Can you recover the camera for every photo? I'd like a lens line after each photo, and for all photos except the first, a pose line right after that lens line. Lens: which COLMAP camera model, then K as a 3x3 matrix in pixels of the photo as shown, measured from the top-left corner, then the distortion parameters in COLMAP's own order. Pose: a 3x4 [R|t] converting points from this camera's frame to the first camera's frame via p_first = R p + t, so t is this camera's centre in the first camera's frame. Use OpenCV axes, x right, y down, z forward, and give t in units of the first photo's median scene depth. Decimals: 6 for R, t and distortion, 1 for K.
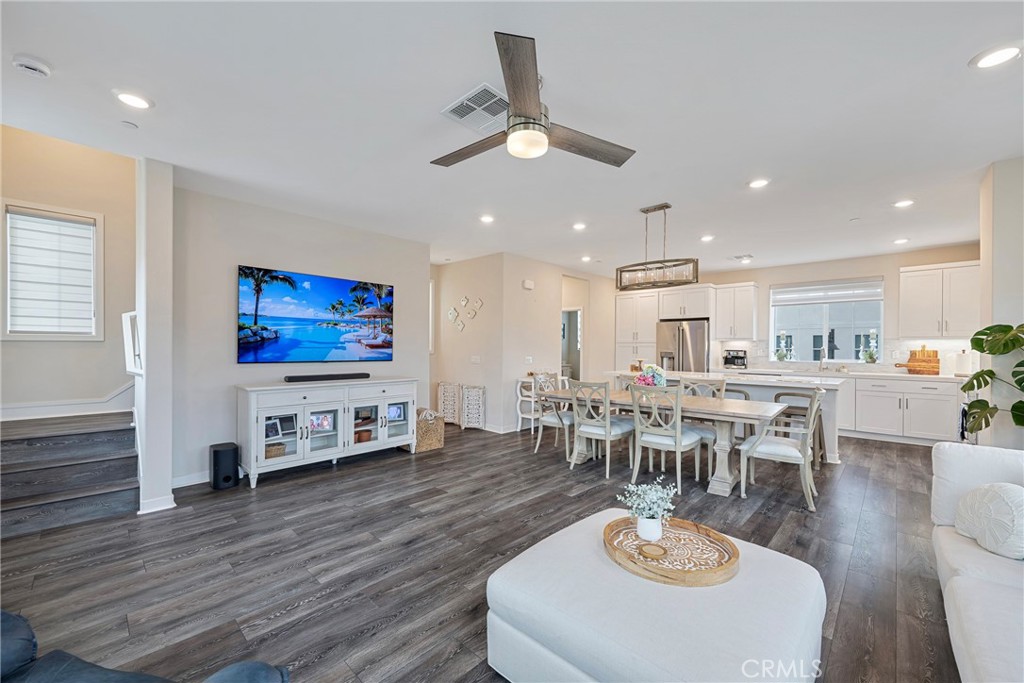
lens RADIAL K [[405.1, 0, 514.3], [0, 405.1, 345.5], [0, 0, 1]] dist [-0.002363, 0.000477]
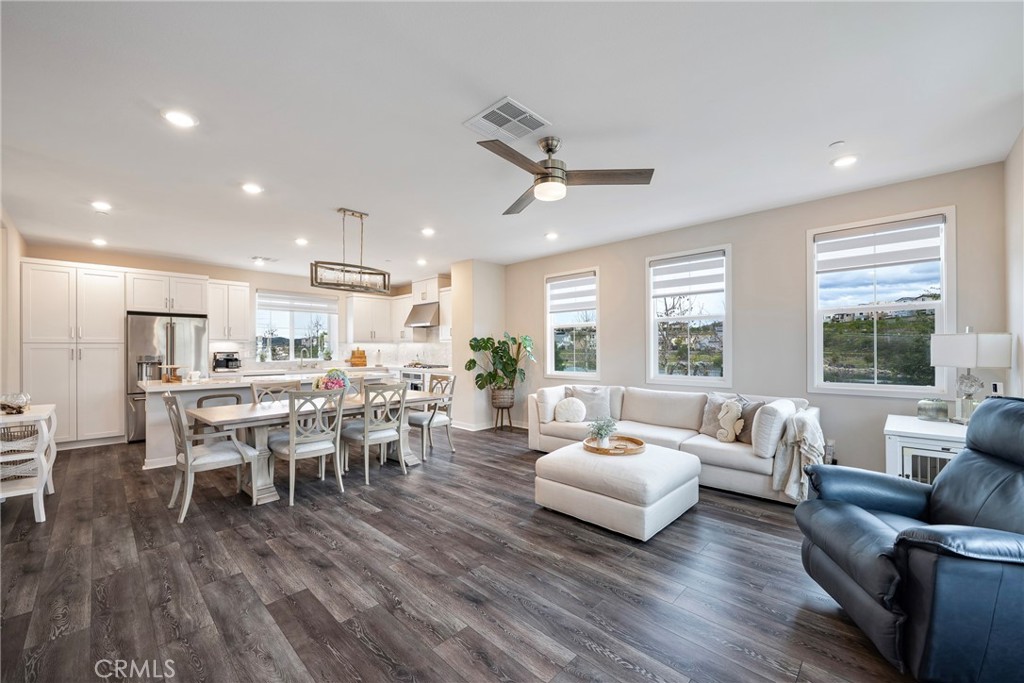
lens RADIAL K [[405.1, 0, 511.0], [0, 405.1, 340.5], [0, 0, 1]] dist [-0.002363, 0.000477]
pose [[0.012378, 0.015614, 0.999801, -0.600744], [0.000763, 0.999878, -0.015624, -0.000505], [-0.999923, 0.000957, 0.012364, 0.530785]]
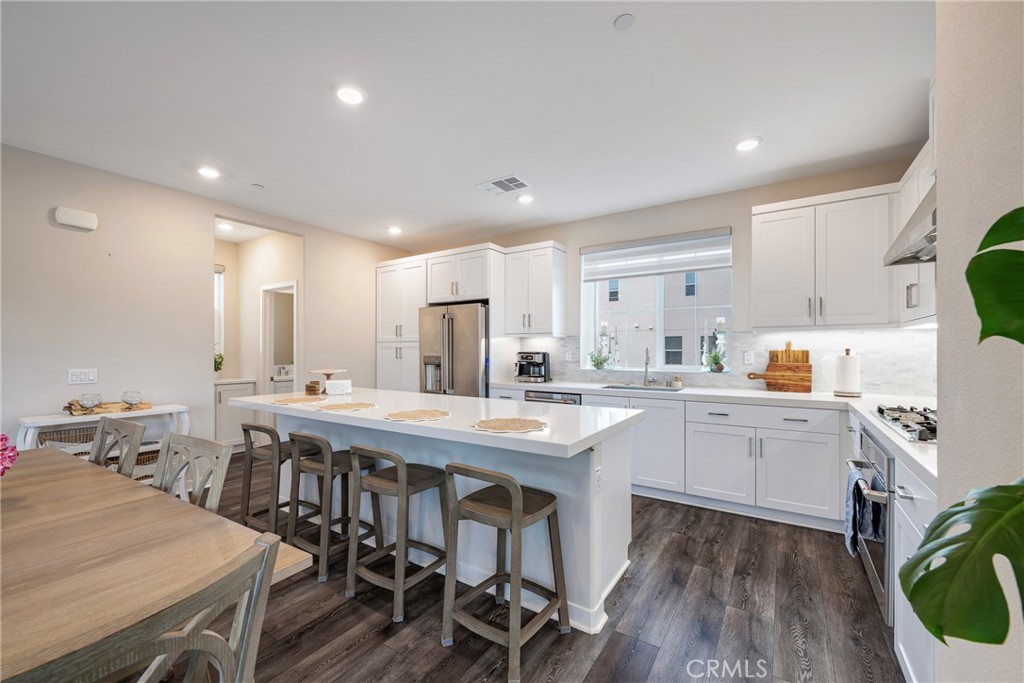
lens RADIAL K [[405.1, 0, 513.9], [0, 405.1, 350.4], [0, 0, 1]] dist [-0.002363, 0.000477]
pose [[0.983576, -0.007658, 0.180335, 0.647104], [0.006238, 0.999945, 0.008435, 0.005422], [-0.180389, -0.007171, 0.983569, 0.621308]]
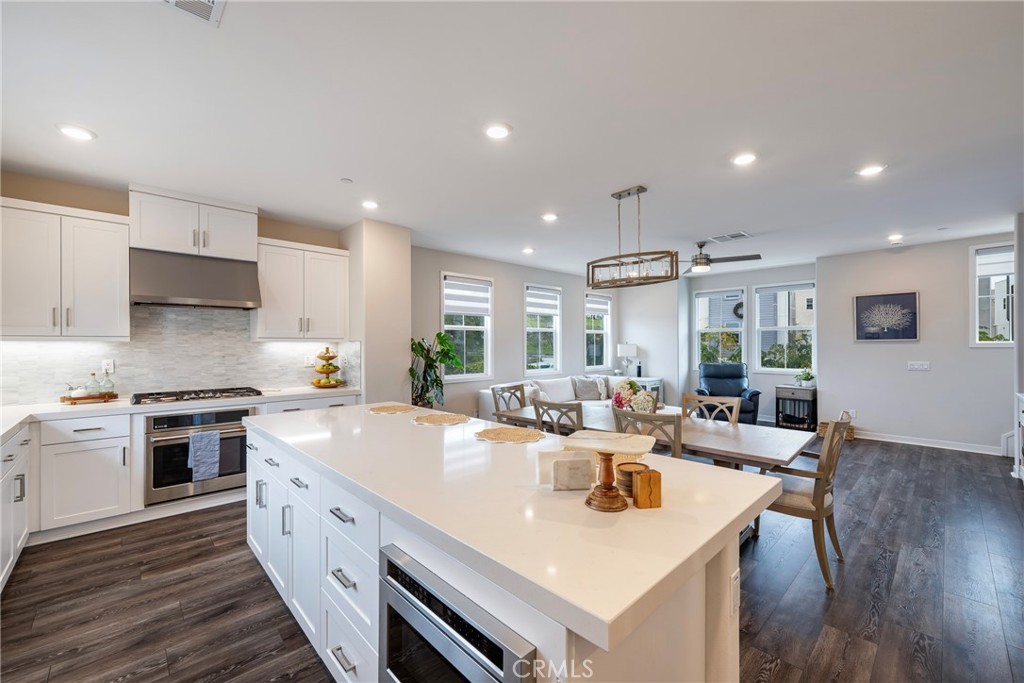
lens RADIAL K [[405.1, 0, 514.0], [0, 405.1, 348.2], [0, 0, 1]] dist [-0.002363, 0.000477]
pose [[-0.998200, -0.004160, 0.059821, 0.486321], [-0.003836, 0.999977, 0.005531, -0.013741], [-0.059843, 0.005292, -0.998194, 1.677593]]
